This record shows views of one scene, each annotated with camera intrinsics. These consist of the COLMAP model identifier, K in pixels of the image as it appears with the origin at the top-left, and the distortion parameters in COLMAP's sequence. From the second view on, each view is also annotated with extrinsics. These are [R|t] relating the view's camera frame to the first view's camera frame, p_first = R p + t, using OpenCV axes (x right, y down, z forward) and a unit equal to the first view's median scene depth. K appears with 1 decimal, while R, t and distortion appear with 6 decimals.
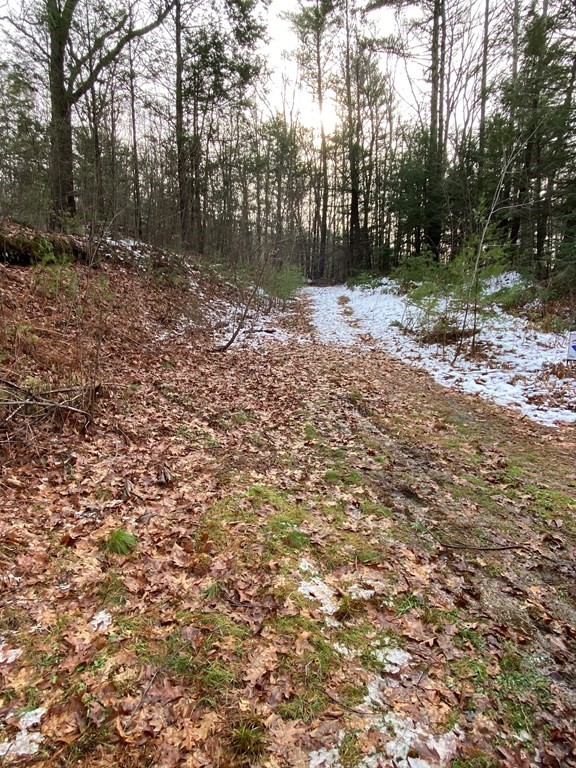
lens RADIAL K [[446.8, 0, 288.3], [0, 446.8, 385.4], [0, 0, 1]] dist [0.005242, 0.000566]
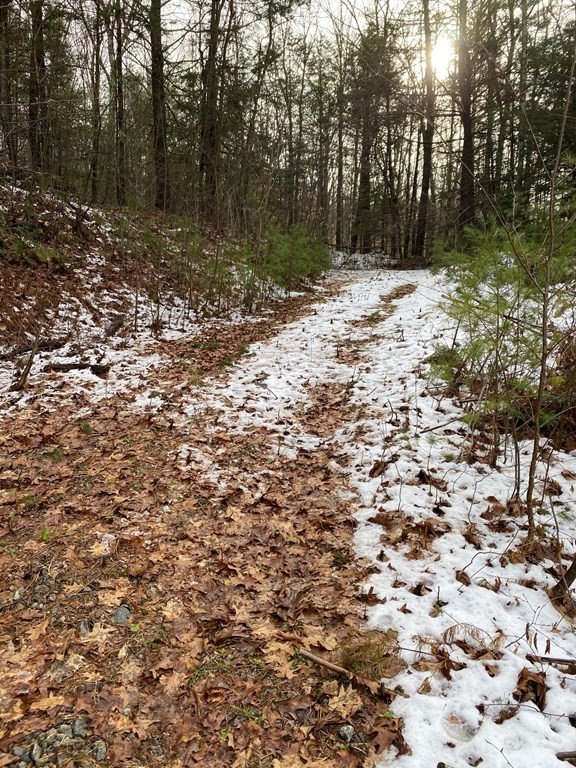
lens RADIAL K [[580.7, 0, 287.4], [0, 580.7, 382.2], [0, 0, 1]] dist [-0.008702, -0.002896]
pose [[0.976537, 0.032269, -0.212917, 0.168322], [-0.040290, 0.998628, -0.033442, -0.074294], [0.211546, 0.041236, 0.976498, 0.407488]]
